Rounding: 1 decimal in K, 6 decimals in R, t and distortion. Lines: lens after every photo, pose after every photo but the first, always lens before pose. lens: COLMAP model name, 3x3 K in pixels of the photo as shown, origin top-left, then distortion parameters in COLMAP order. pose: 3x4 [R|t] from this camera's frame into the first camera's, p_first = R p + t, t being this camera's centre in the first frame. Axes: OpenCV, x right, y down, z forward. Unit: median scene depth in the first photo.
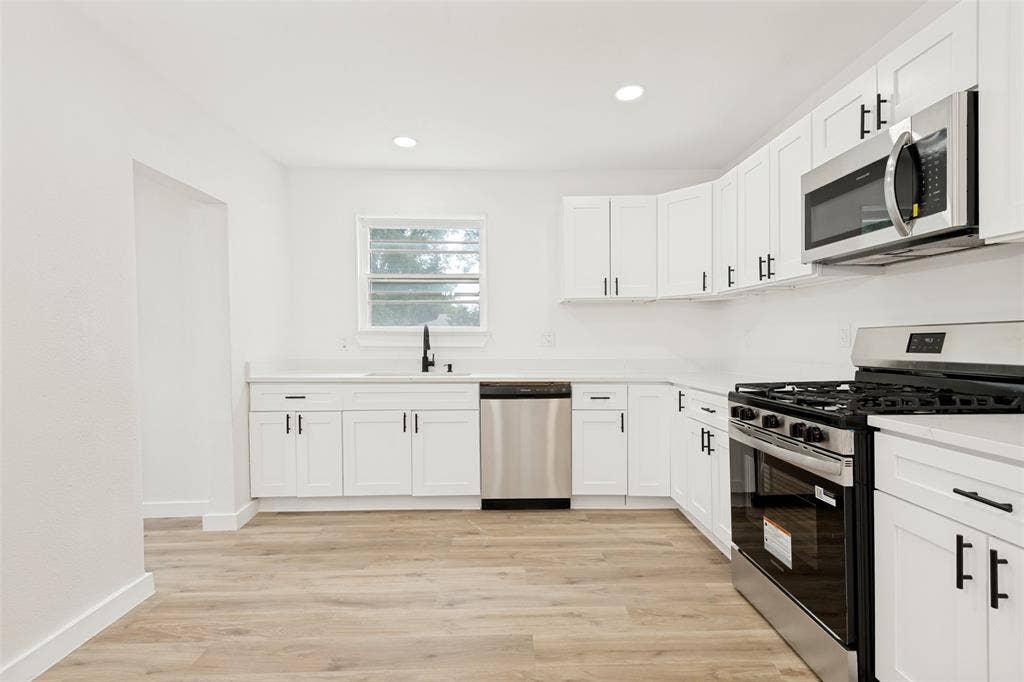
lens RADIAL K [[466.6, 0, 510.6], [0, 466.6, 344.1], [0, 0, 1]] dist [0.020451, -0.001256]
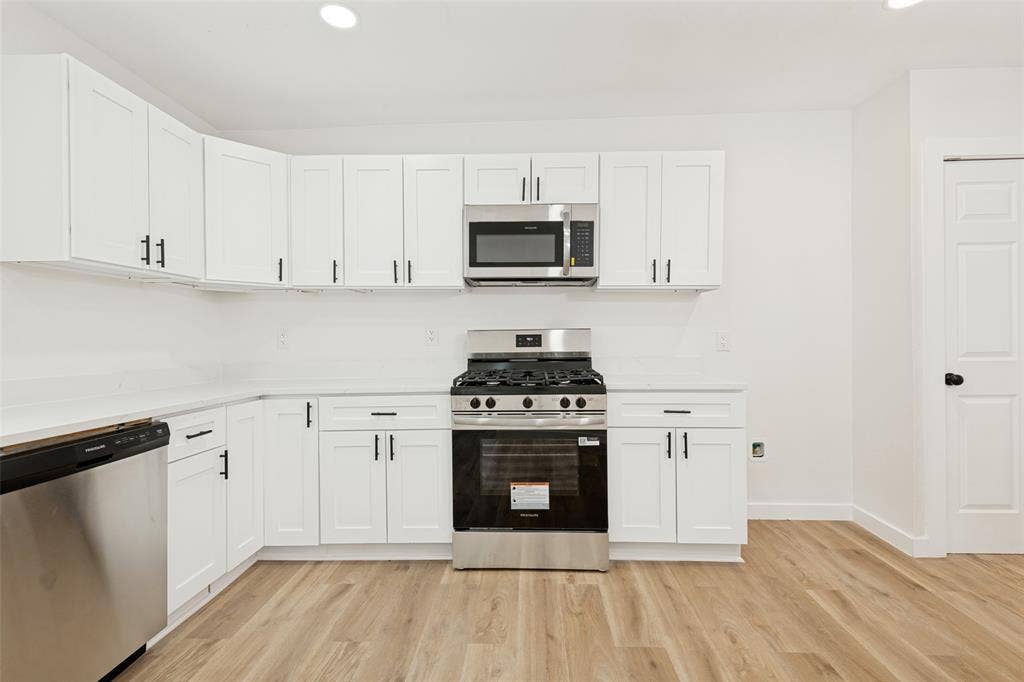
lens RADIAL K [[466.6, 0, 512.2], [0, 466.6, 335.2], [0, 0, 1]] dist [0.020451, -0.001256]
pose [[0.066393, 0.012899, 0.997710, -0.589278], [0.015354, 0.999785, -0.013947, 0.000215], [-0.997675, 0.016245, 0.066181, 0.799111]]
